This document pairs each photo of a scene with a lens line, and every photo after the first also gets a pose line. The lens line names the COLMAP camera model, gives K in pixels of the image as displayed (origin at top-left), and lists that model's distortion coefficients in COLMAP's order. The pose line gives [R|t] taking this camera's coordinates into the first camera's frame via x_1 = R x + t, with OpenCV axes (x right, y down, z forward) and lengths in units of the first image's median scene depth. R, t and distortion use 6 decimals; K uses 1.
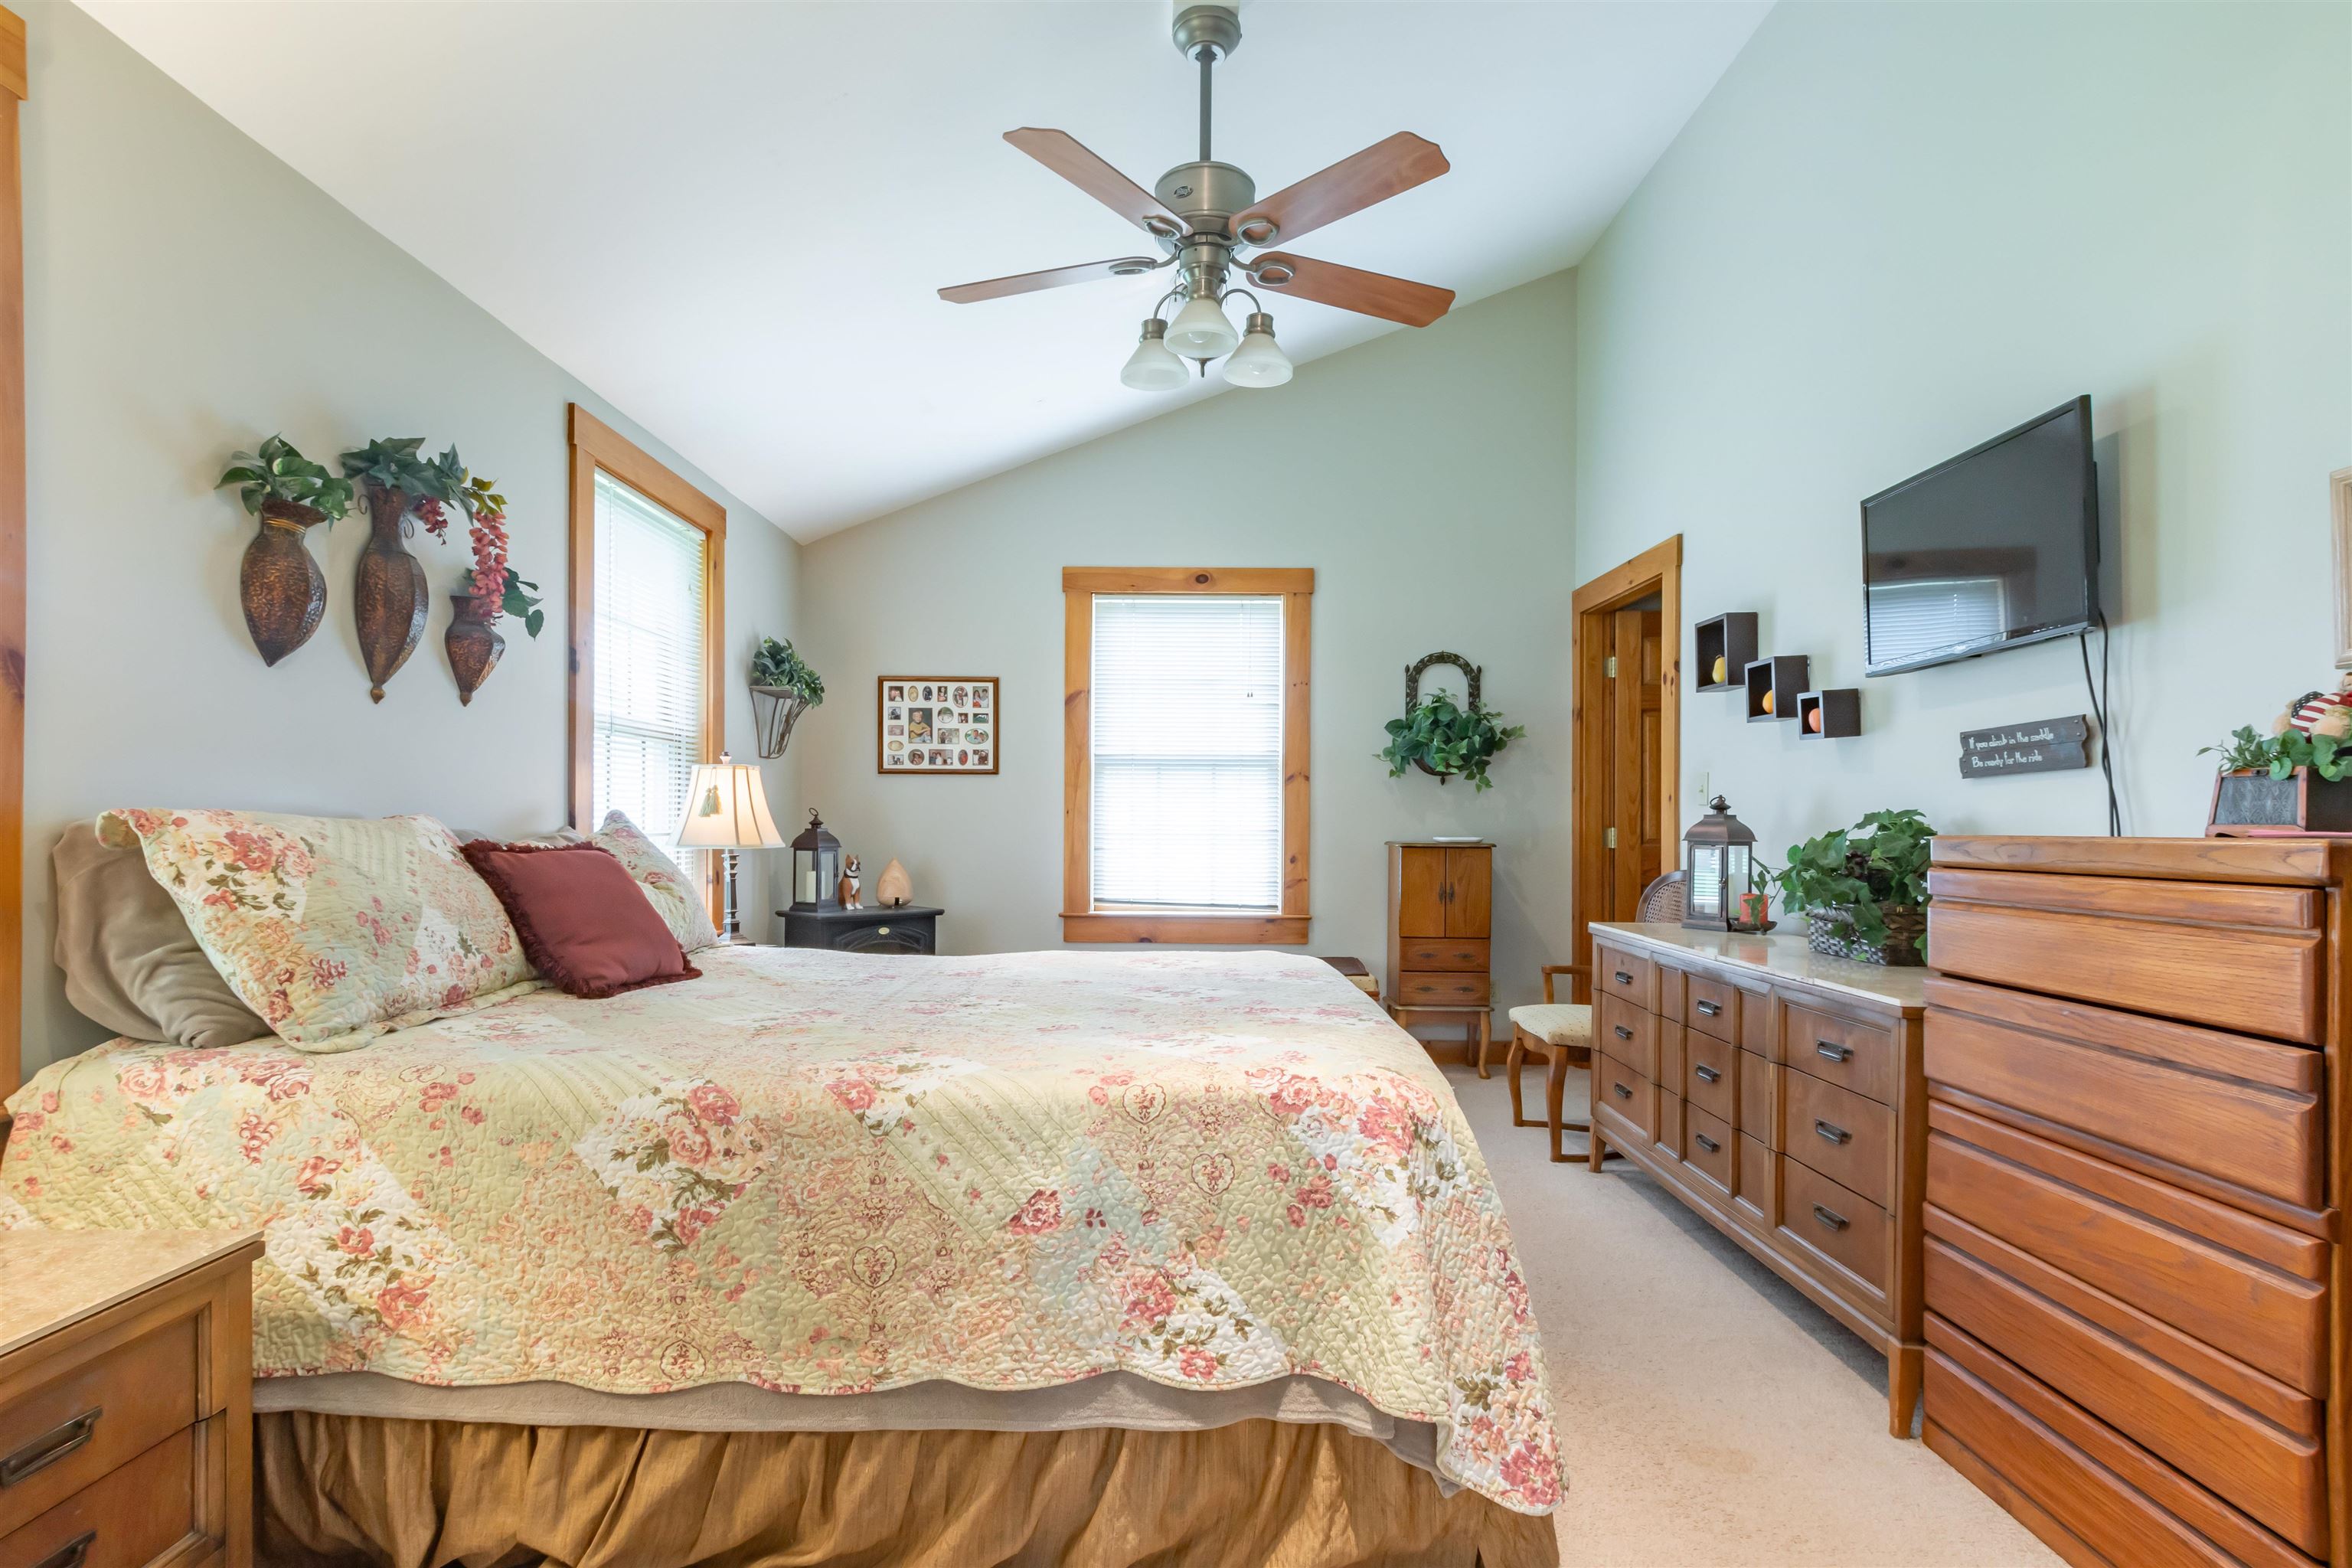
lens RADIAL K [[1224.4, 0, 1139.9], [0, 1224.4, 831.2], [0, 0, 1]] dist [0.020283, -0.013787]
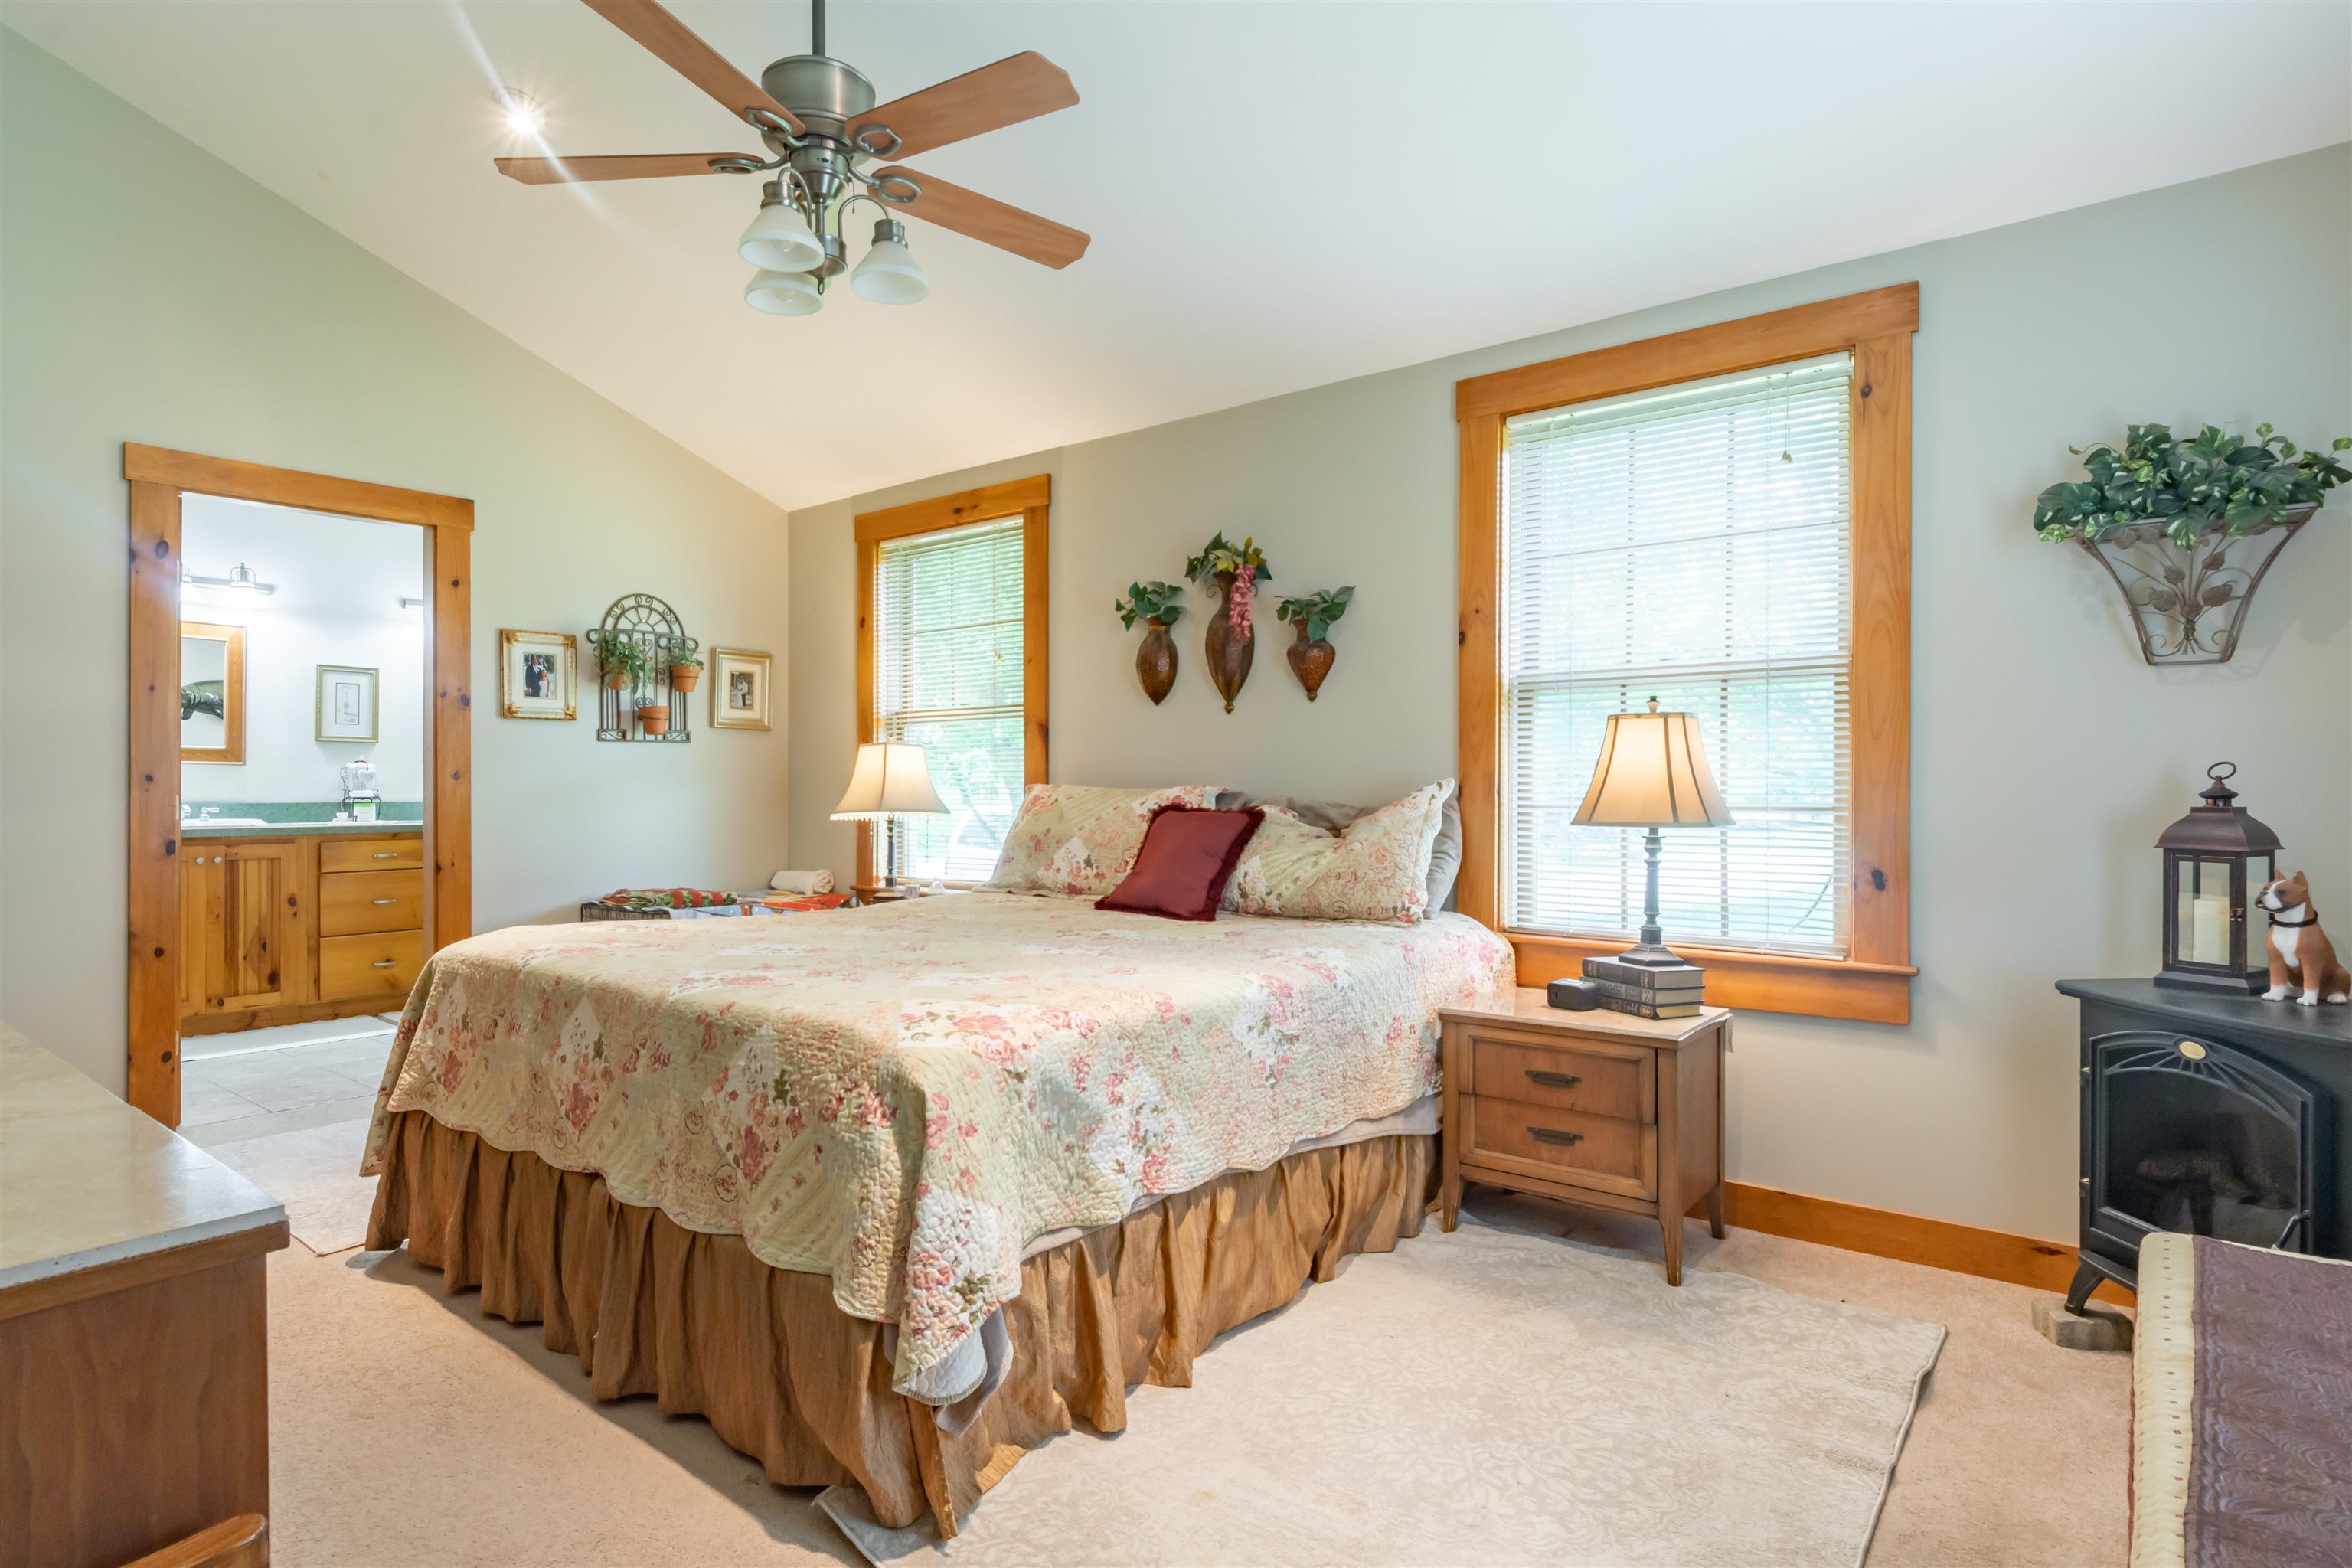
lens RADIAL K [[1214.8, 0, 1163.0], [0, 1214.8, 793.0], [0, 0, 1]] dist [-0.001425, -0.000492]
pose [[-0.598534, 0.001900, -0.801095, 0.737003], [-0.007002, 0.999947, 0.007603, -0.017241], [0.801067, 0.010160, -0.598489, 2.080395]]
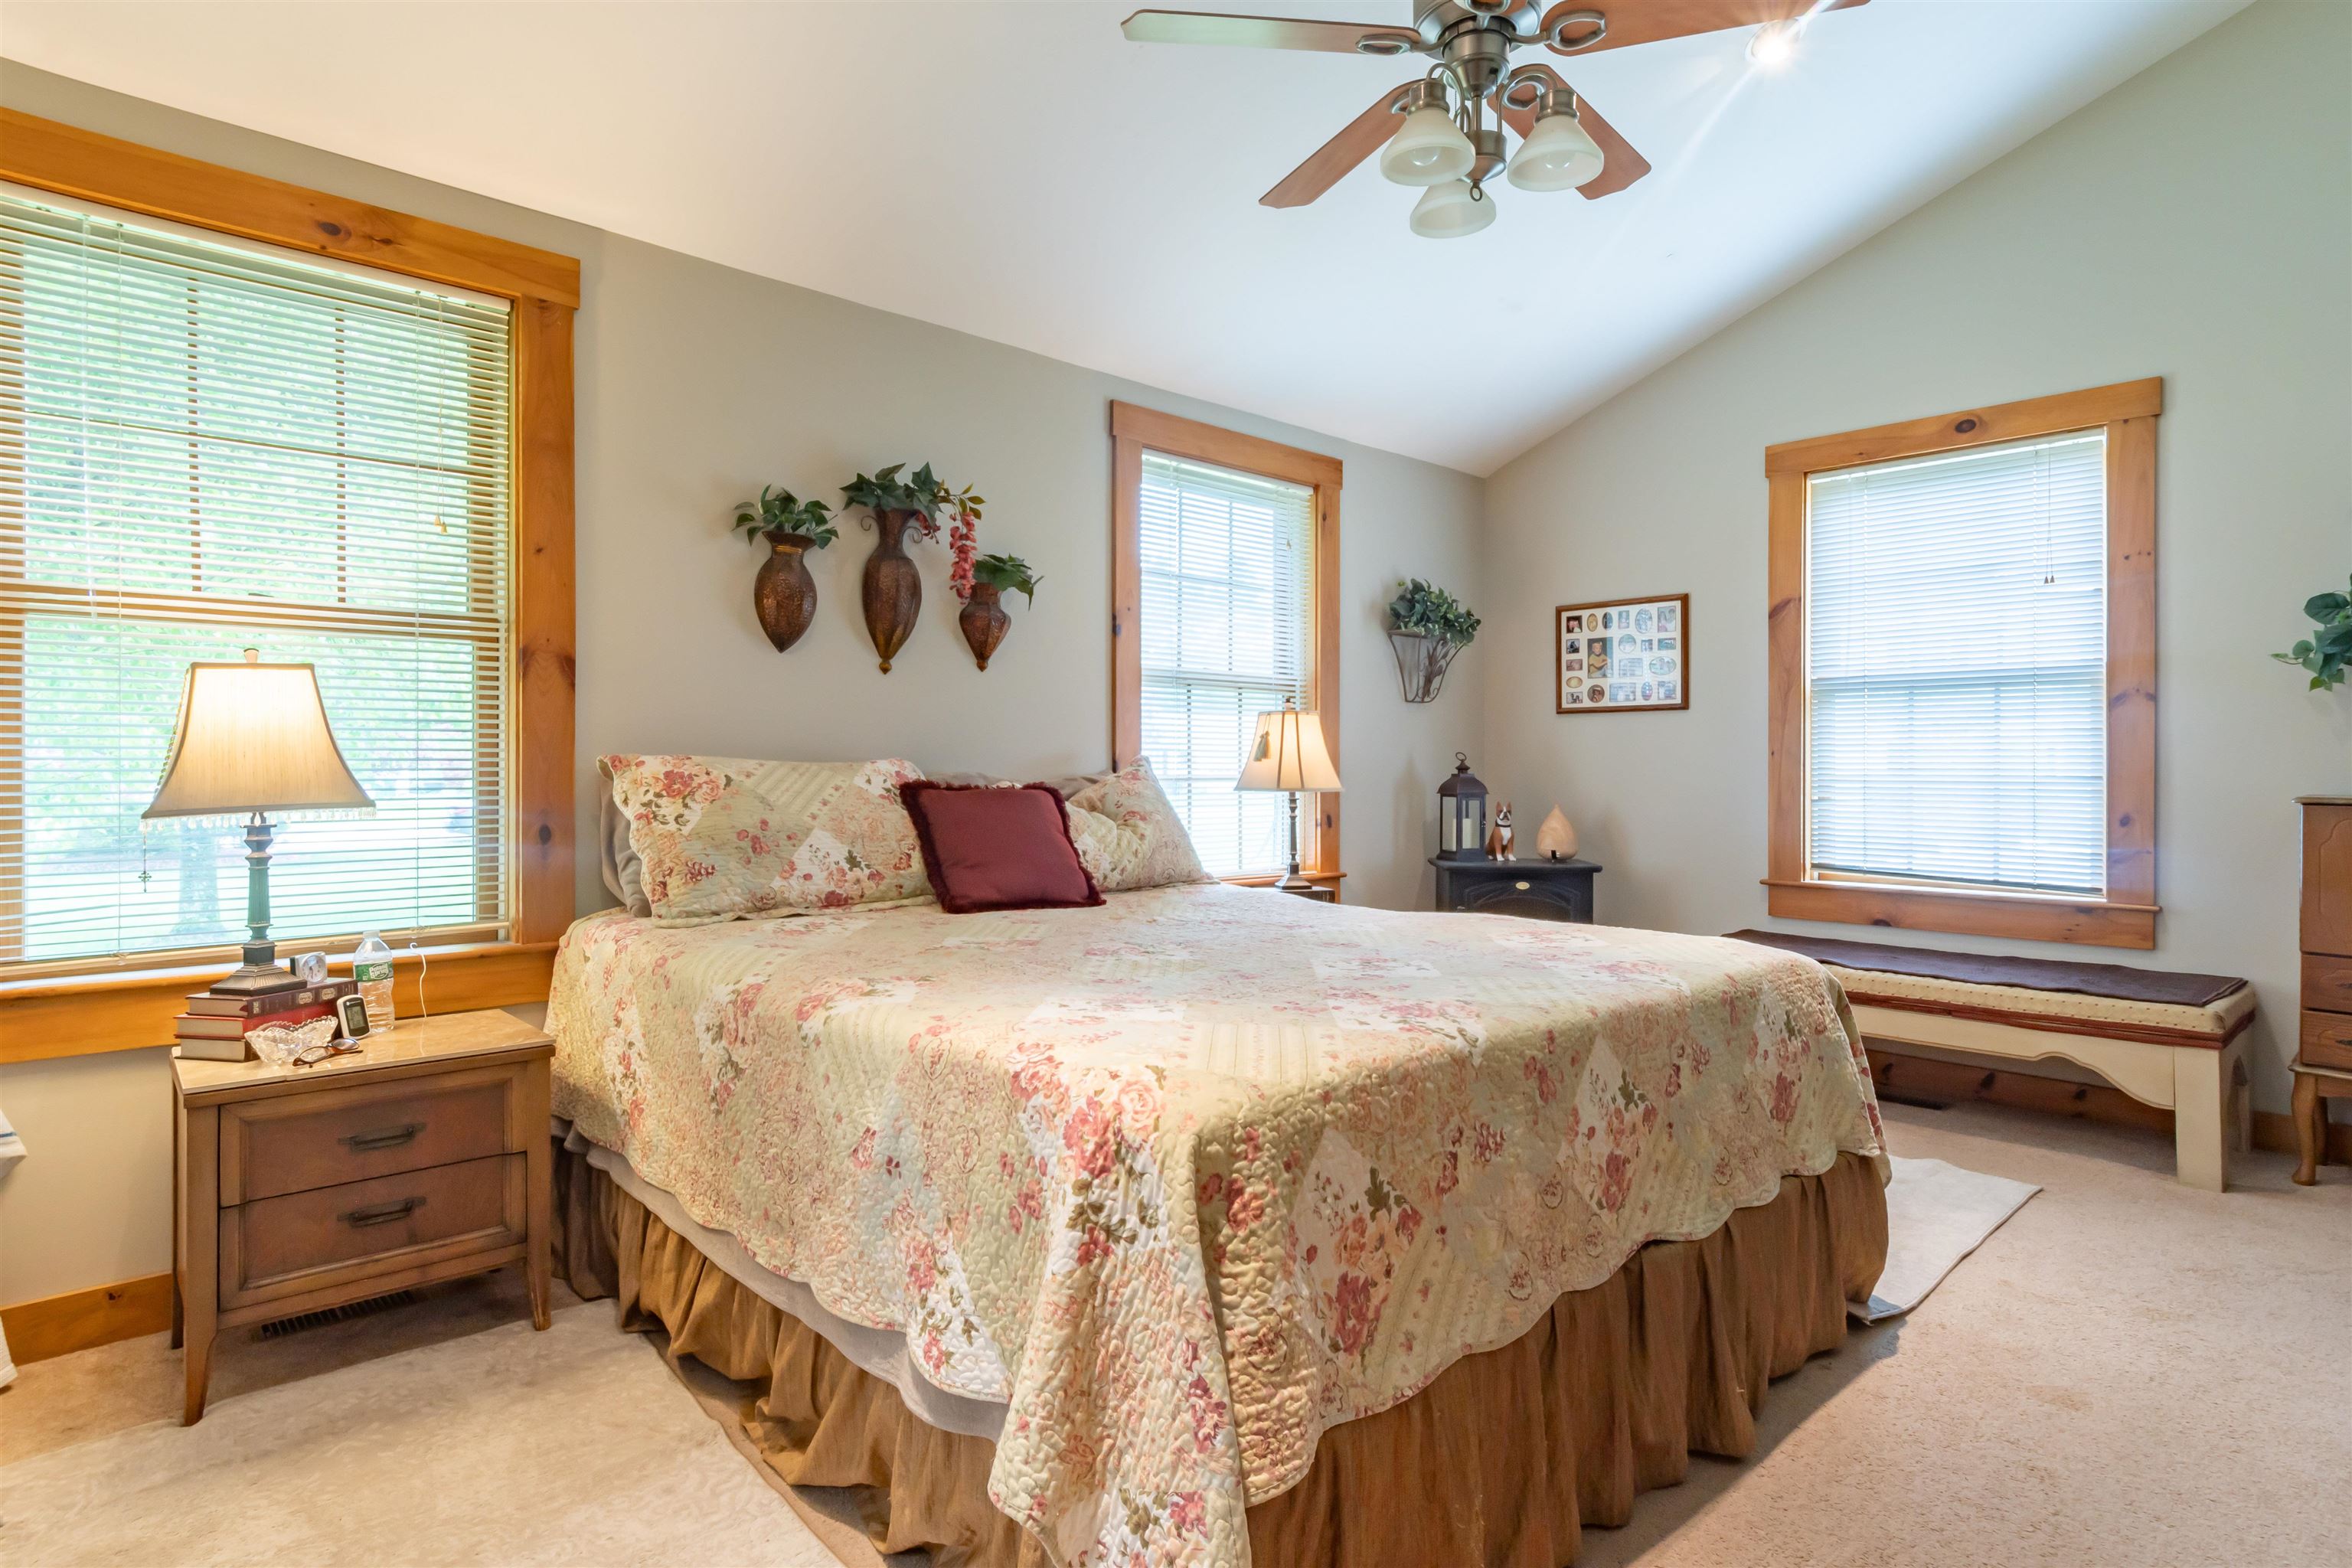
lens RADIAL K [[1233.8, 0, 1127.4], [0, 1233.8, 774.2], [0, 0, 1]] dist [-0.000087, -0.001305]
pose [[0.677926, -0.000120, -0.735131, 0.576034], [-0.004203, 0.999983, -0.004040, 0.006978], [0.735118, 0.005829, 0.677914, 0.343310]]
